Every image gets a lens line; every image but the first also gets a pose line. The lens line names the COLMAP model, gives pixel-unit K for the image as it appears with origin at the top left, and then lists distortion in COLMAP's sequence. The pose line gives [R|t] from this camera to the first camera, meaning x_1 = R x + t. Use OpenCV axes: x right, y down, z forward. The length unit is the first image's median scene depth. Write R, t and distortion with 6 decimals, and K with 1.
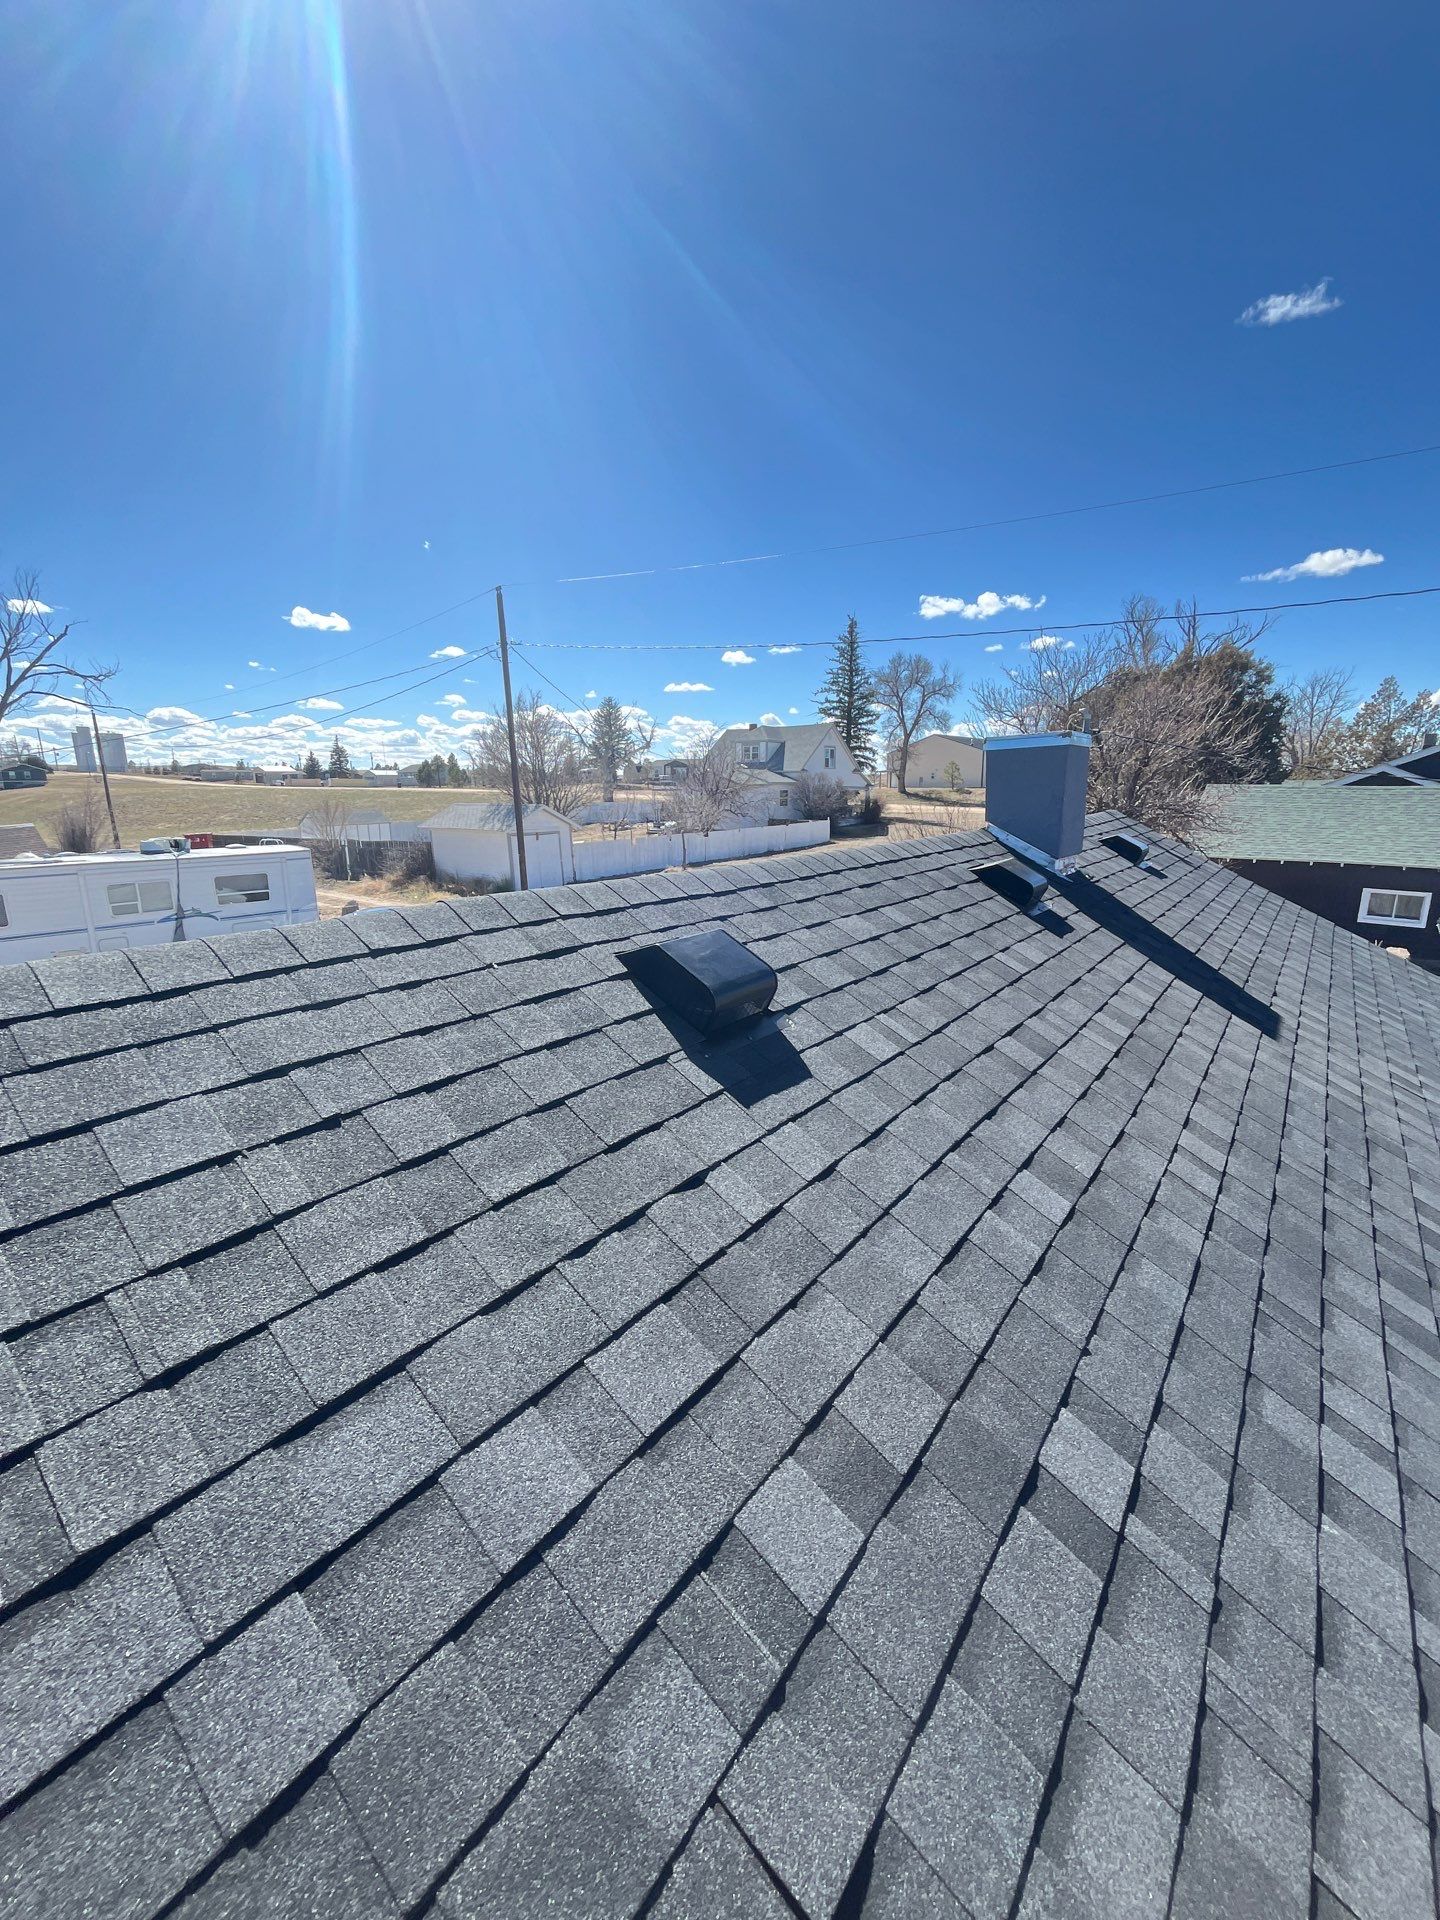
lens RADIAL K [[768.9, 0, 722.1], [0, 768.9, 959.3], [0, 0, 1]] dist [-0.002133, -0.000873]
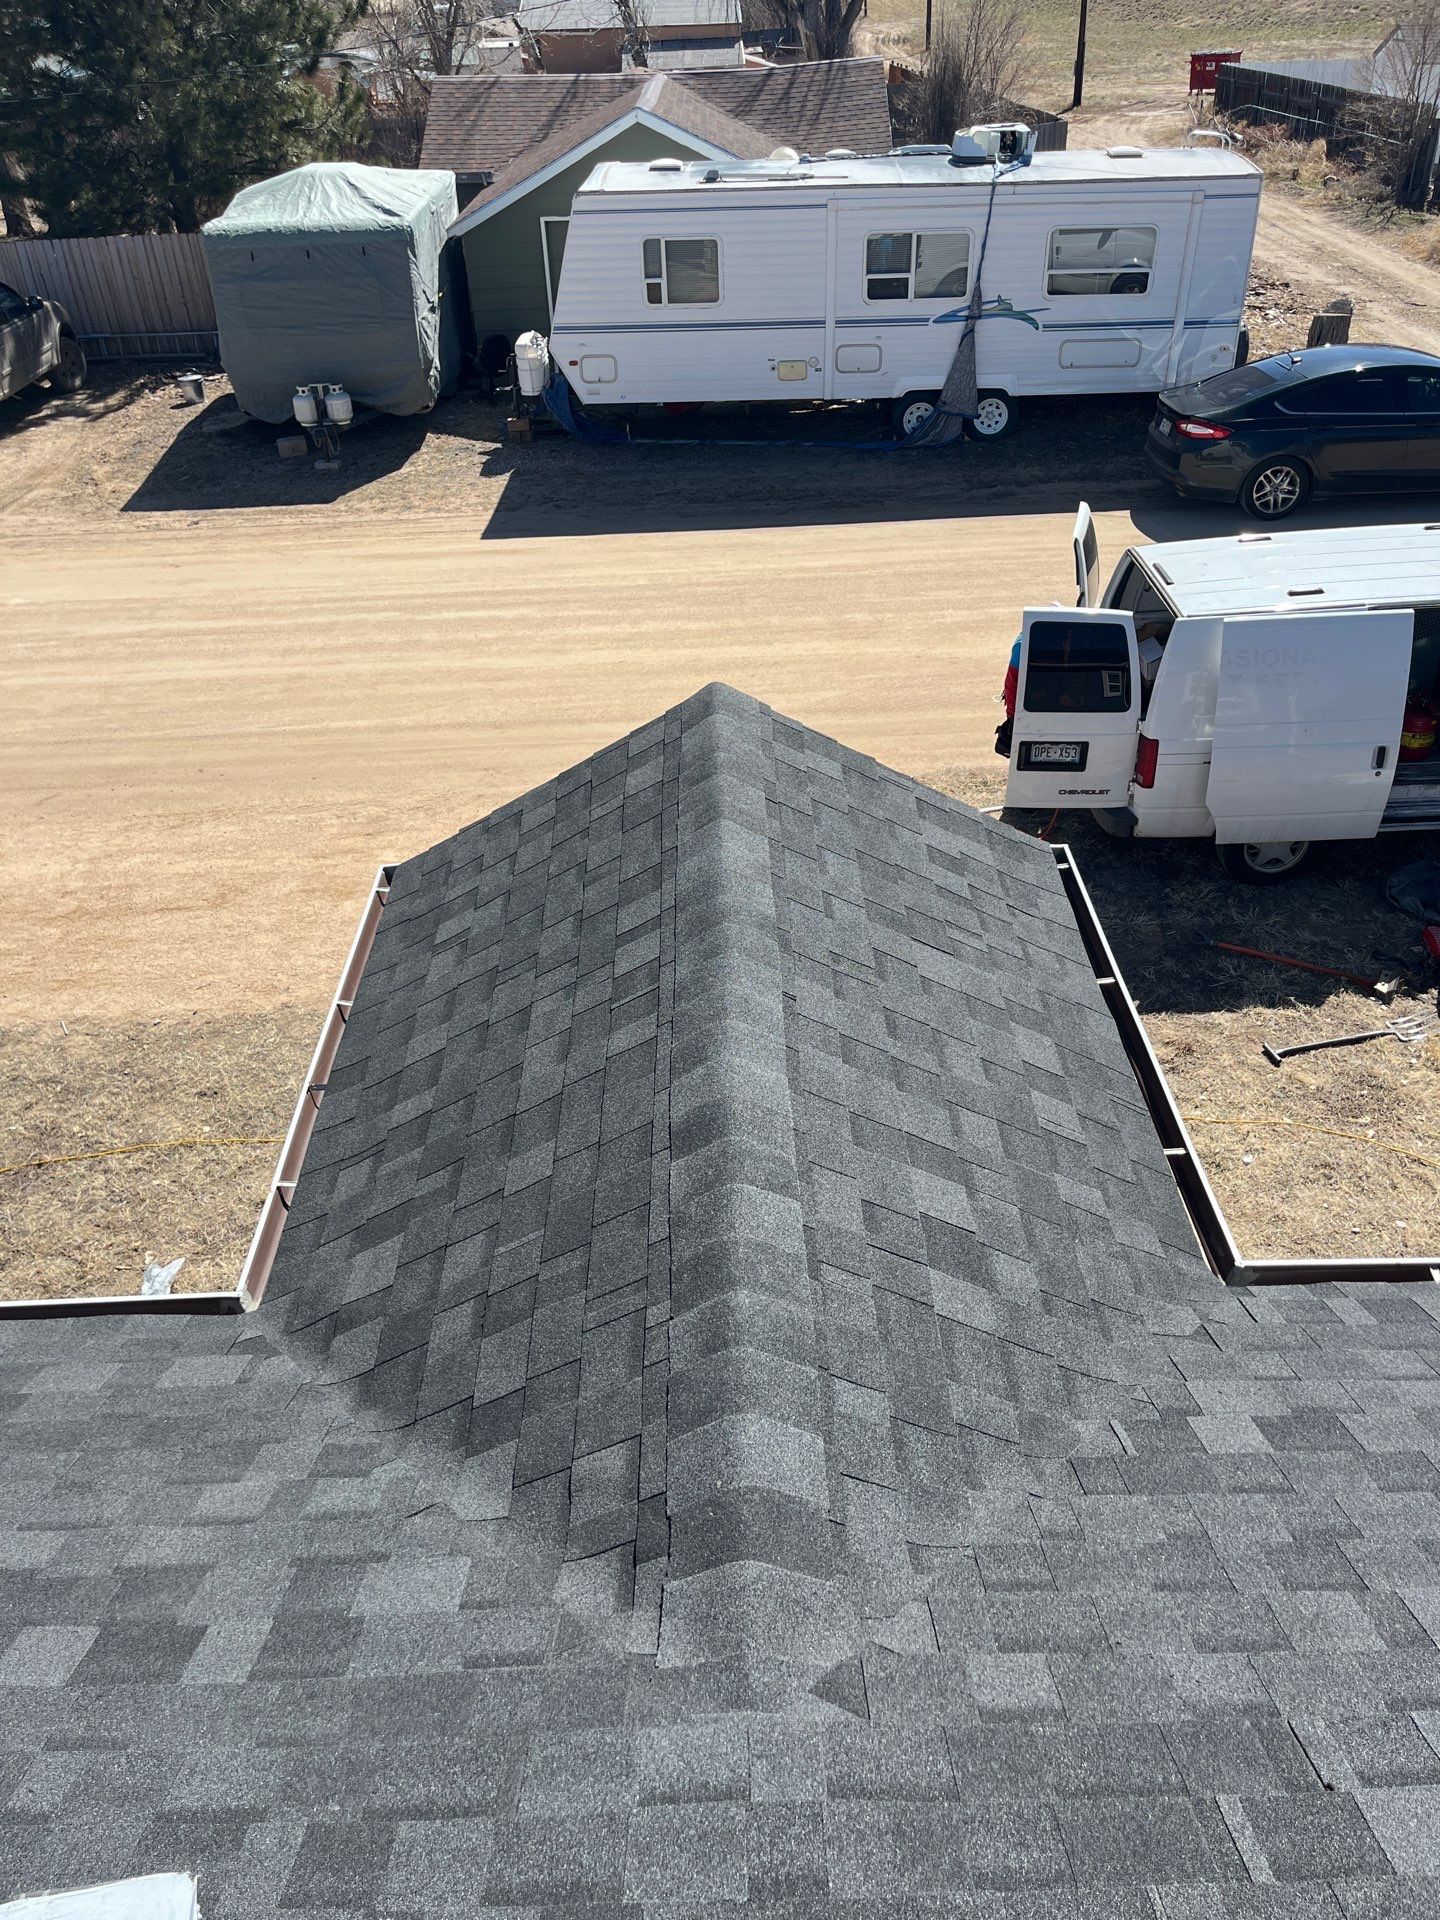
lens RADIAL K [[1473.5, 0, 723.0], [0, 1473.5, 960.9], [0, 0, 1]] dist [0.031794, -0.000167]
pose [[0.629186, 0.430336, -0.647252, -0.001166], [-0.147204, 0.883646, 0.444410, -0.026347], [0.763188, -0.184339, 0.619325, 0.060136]]
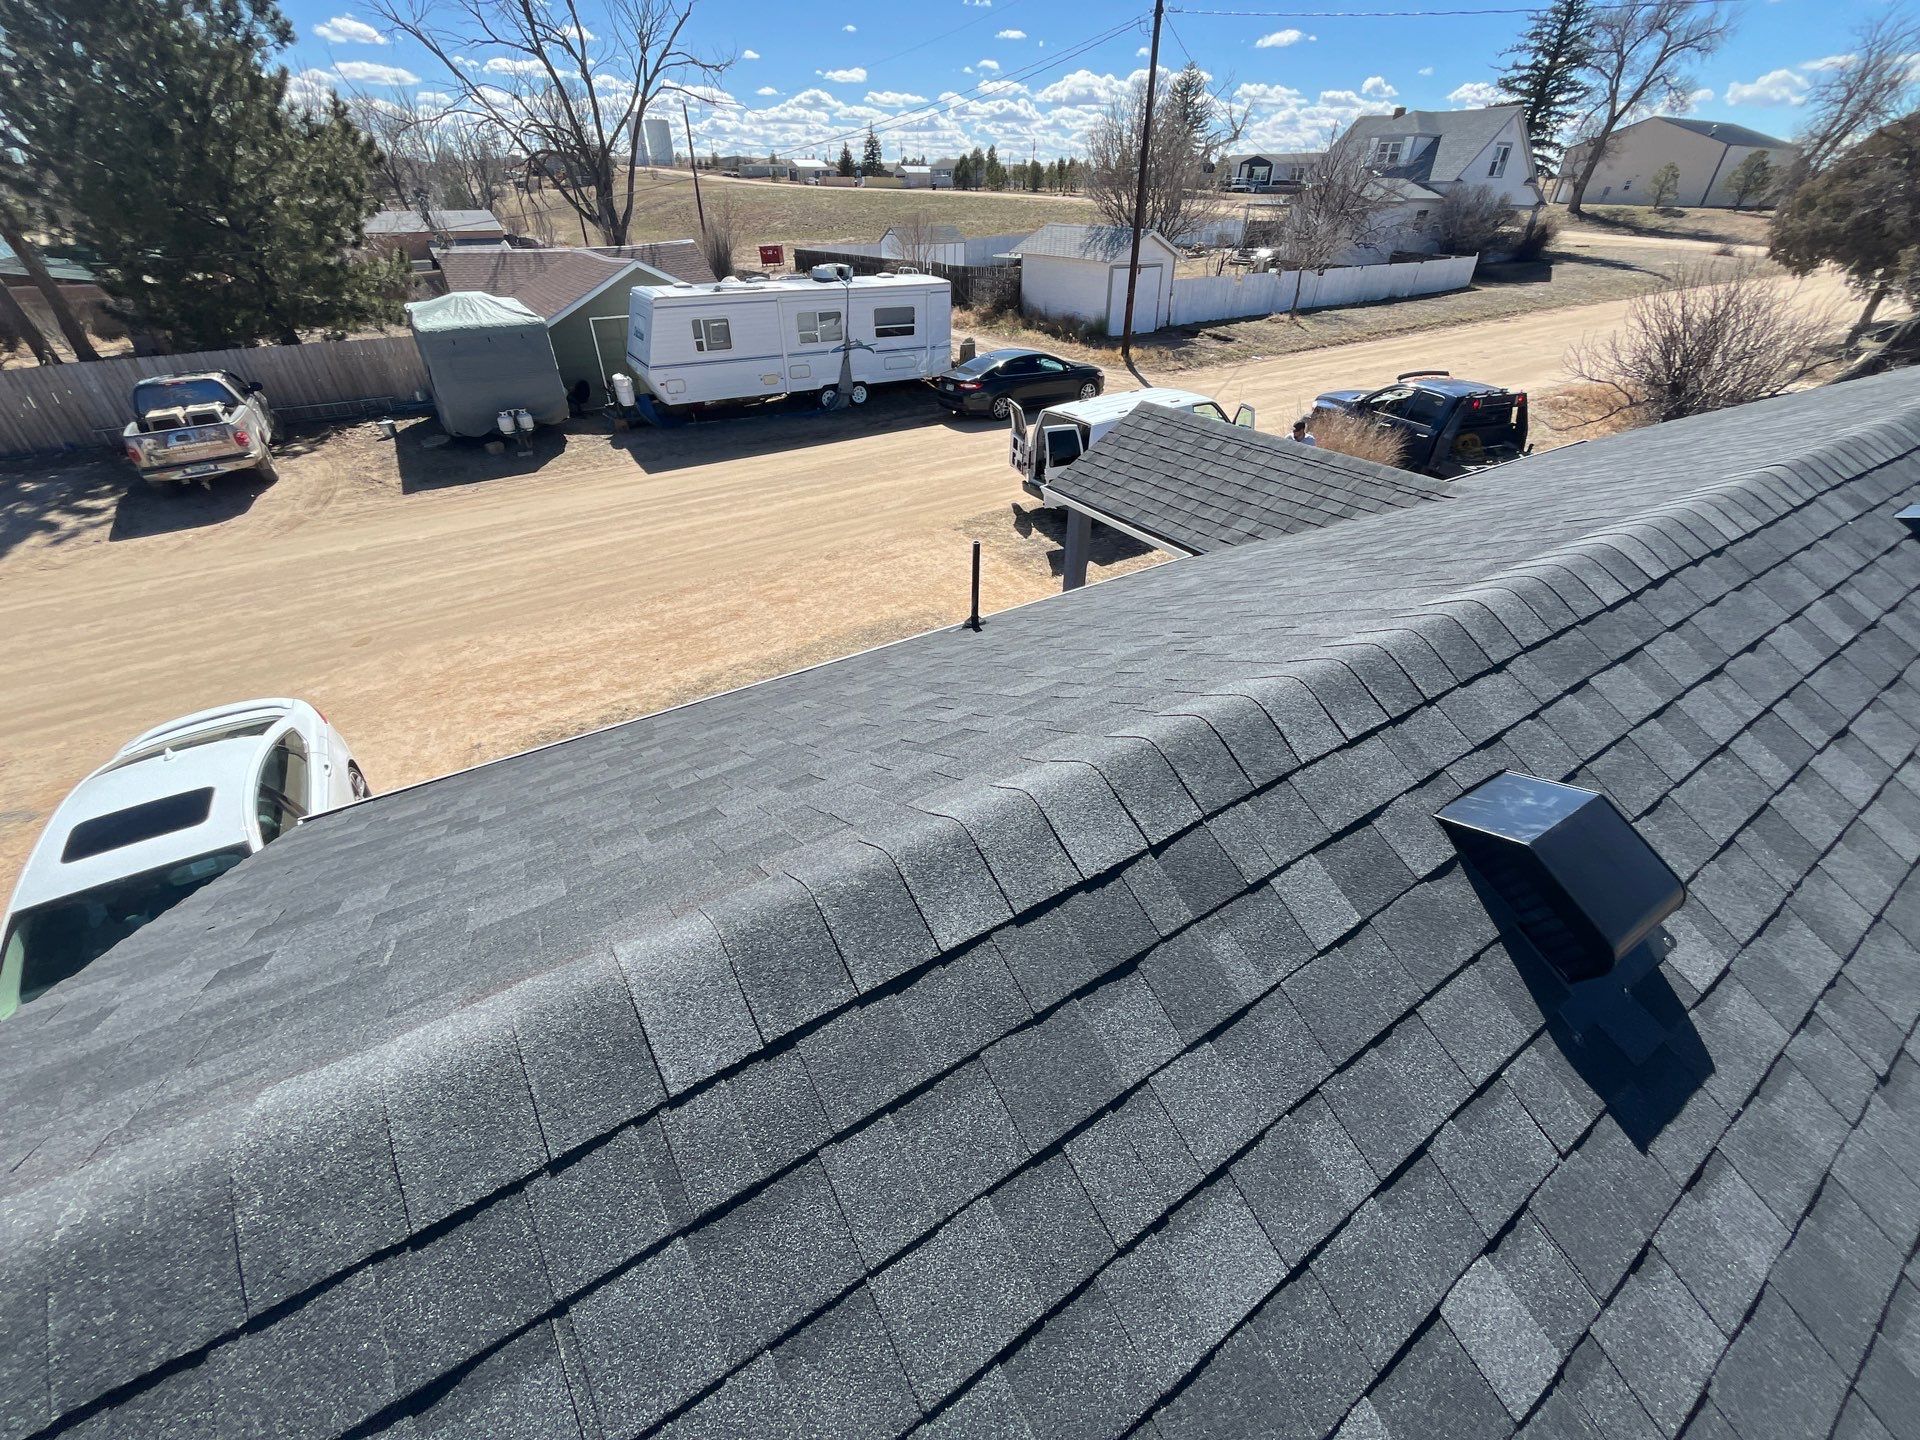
lens RADIAL K [[768.9, 0, 959.1], [0, 768.9, 719.9], [0, 0, 1]] dist [-0.002133, -0.000873]
pose [[0.943228, 0.198321, -0.266438, -0.045504], [-0.083364, 0.917850, 0.388075, -0.001889], [0.321513, -0.343832, 0.882275, -0.032947]]
